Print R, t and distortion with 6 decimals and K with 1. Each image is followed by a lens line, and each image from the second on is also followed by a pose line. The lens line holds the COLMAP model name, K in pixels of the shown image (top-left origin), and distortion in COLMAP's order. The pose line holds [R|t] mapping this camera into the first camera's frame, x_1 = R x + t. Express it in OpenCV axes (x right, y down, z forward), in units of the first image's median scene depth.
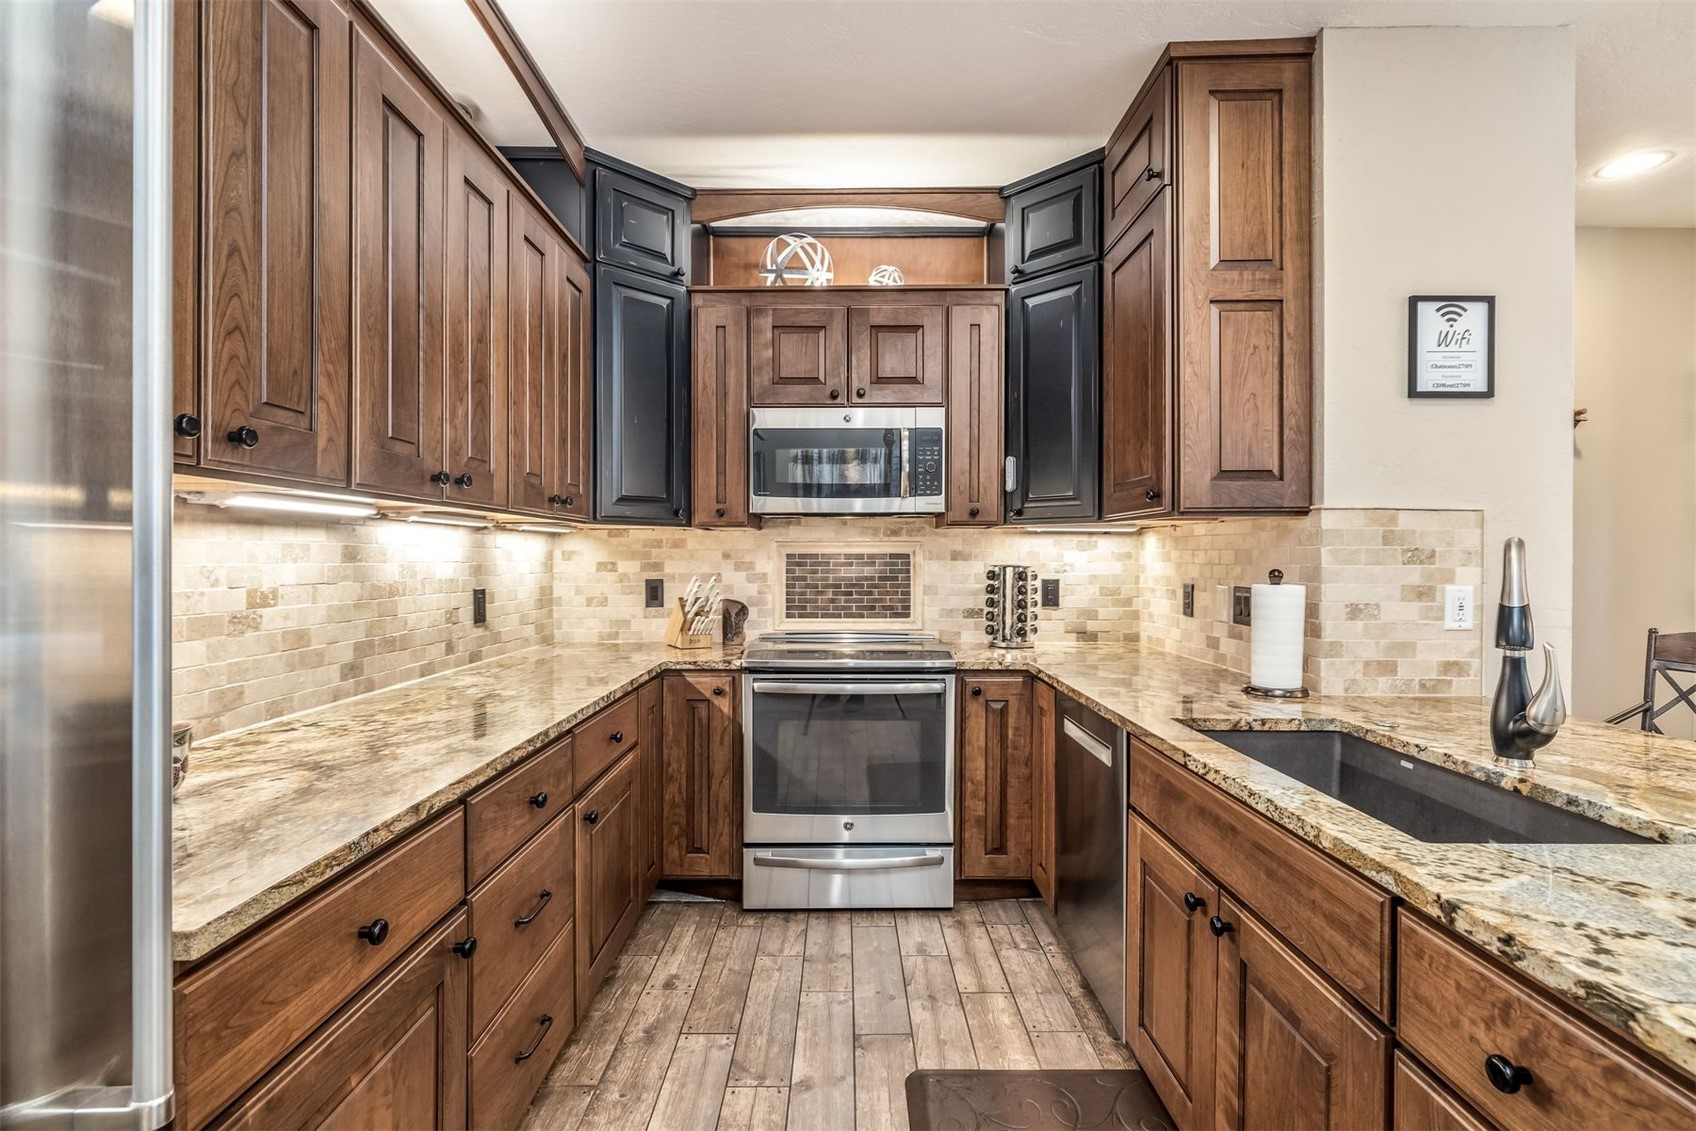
lens RADIAL K [[767.0, 0, 852.7], [0, 767.0, 563.6], [0, 0, 1]] dist [-0.003130, 0.000174]
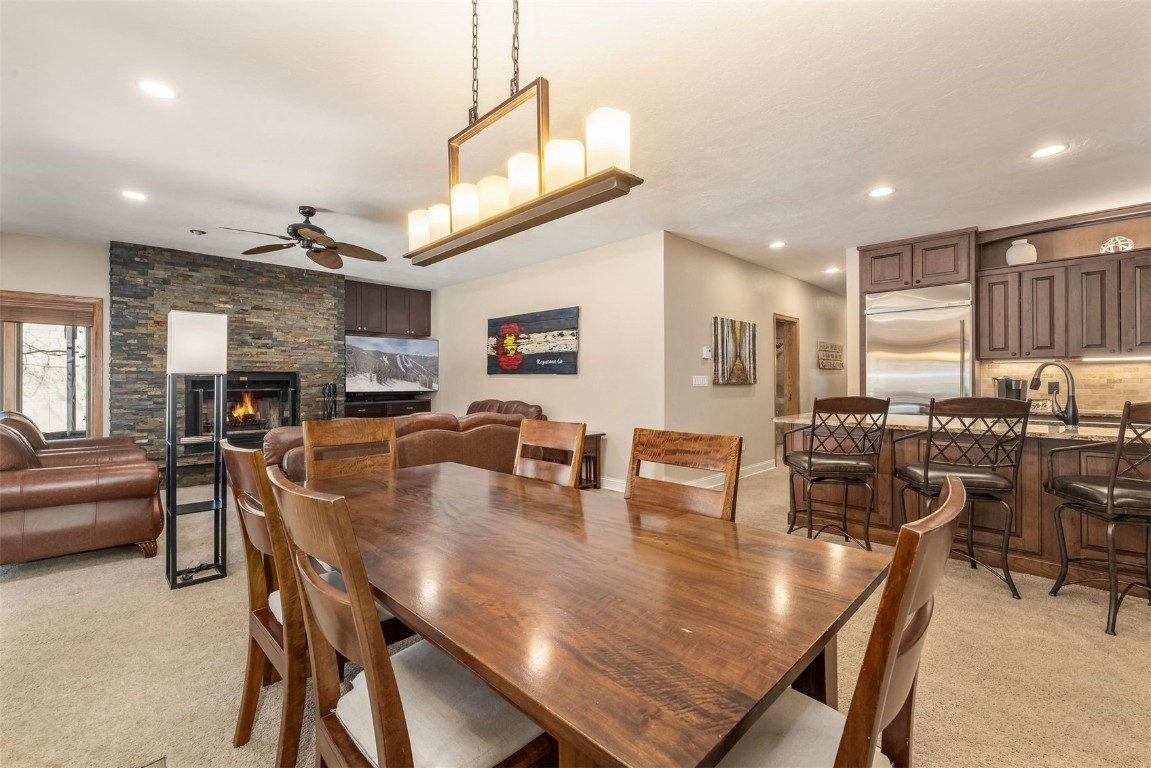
lens RADIAL K [[488.7, 0, 574.9], [0, 488.7, 381.5], [0, 0, 1]] dist [0.004379, 0.000504]
pose [[-0.711648, 0.000548, -0.702536, 2.636634], [-0.003613, 0.999984, 0.004440, 0.037441], [0.702527, 0.005698, -0.711634, 0.676328]]
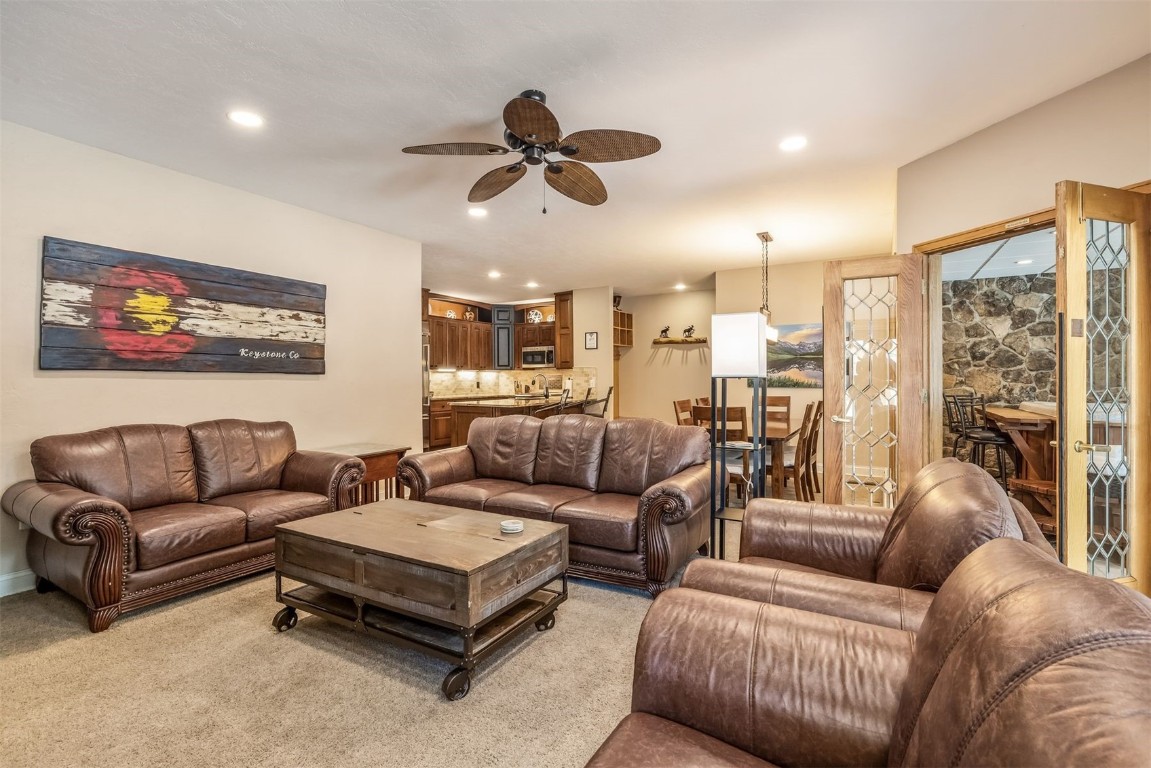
lens RADIAL K [[520.6, 0, 578.3], [0, 520.6, 384.8], [0, 0, 1]] dist [-0.003130, 0.000174]
pose [[0.865620, 0.003276, -0.500691, 2.740591], [0.000091, 0.999978, 0.006700, 0.038374], [0.500702, -0.005846, 0.865600, -2.599777]]
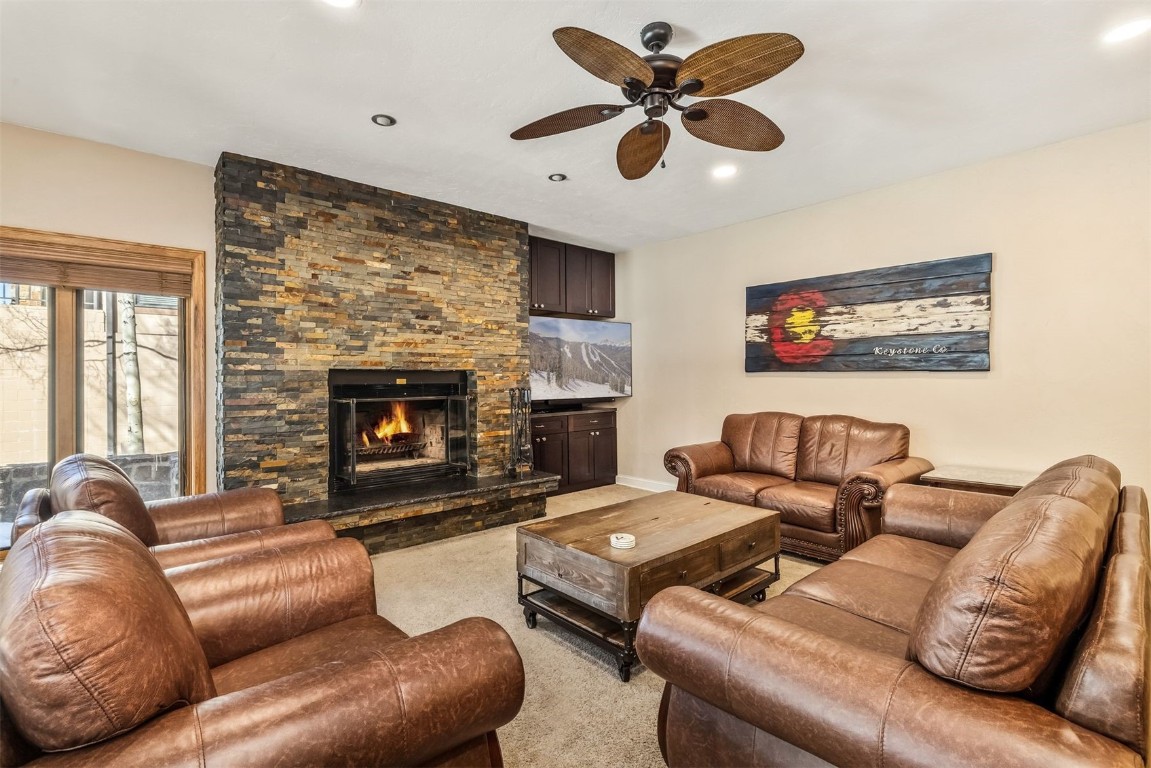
lens RADIAL K [[520.6, 0, 576.2], [0, 520.6, 378.3], [0, 0, 1]] dist [-0.003130, 0.000174]
pose [[-0.745052, 0.004290, -0.666993, 2.816866], [0.002236, 0.999990, 0.003934, 0.023131], [0.667003, 0.001439, -0.745054, -0.887025]]
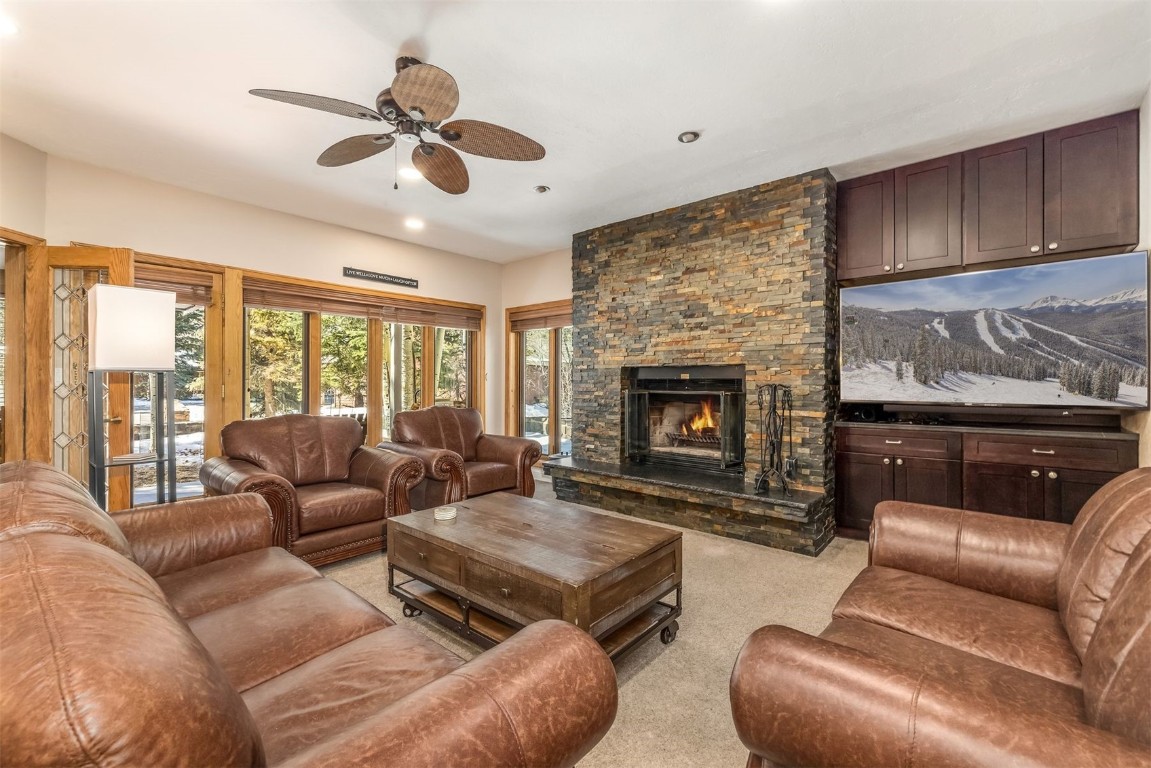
lens RADIAL K [[482.4, 0, 581.6], [0, 482.4, 380.1], [0, 0, 1]] dist [0.009443, -0.000080]
pose [[-0.770486, 0.002877, 0.637450, 1.016056], [0.008065, 0.999954, 0.005235, 0.043079], [-0.637405, 0.009174, -0.770474, -0.965618]]
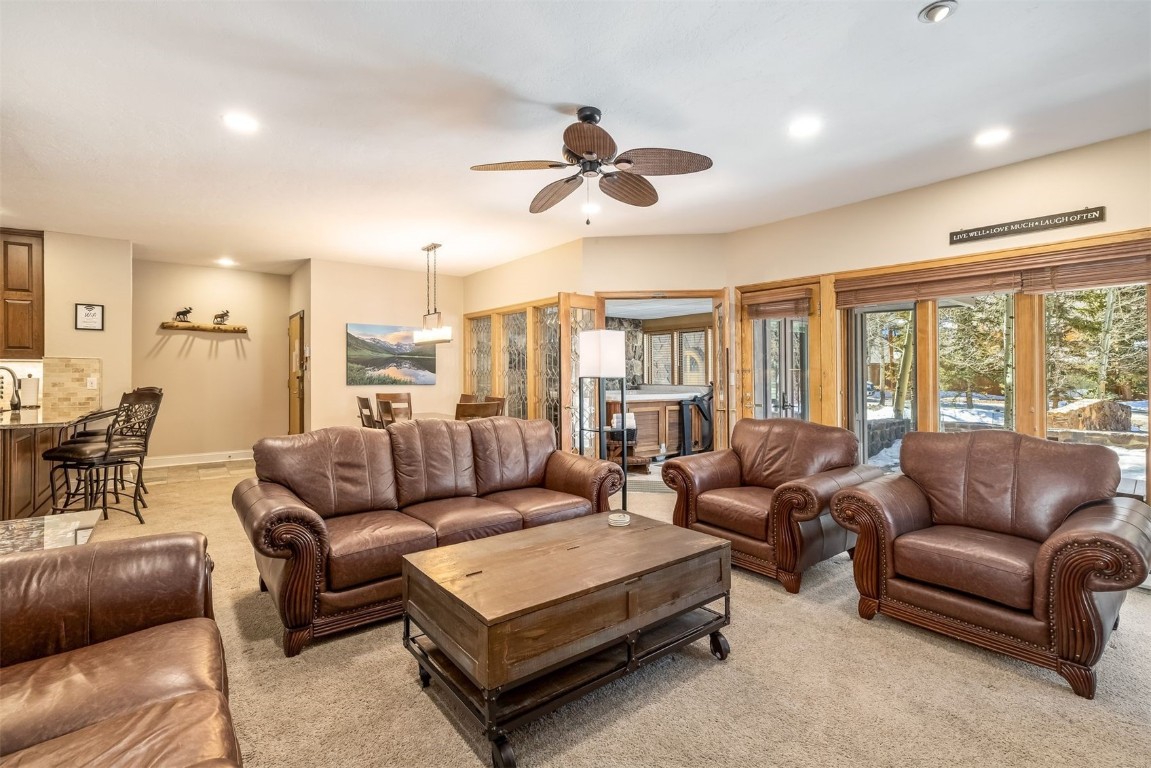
lens RADIAL K [[520.6, 0, 560.8], [0, 520.6, 369.3], [0, 0, 1]] dist [-0.003130, 0.000174]
pose [[0.801182, 0.007476, 0.598374, 1.121342], [0.000551, 0.999912, -0.013231, 0.020762], [-0.598420, 0.010930, 0.801108, -2.560953]]
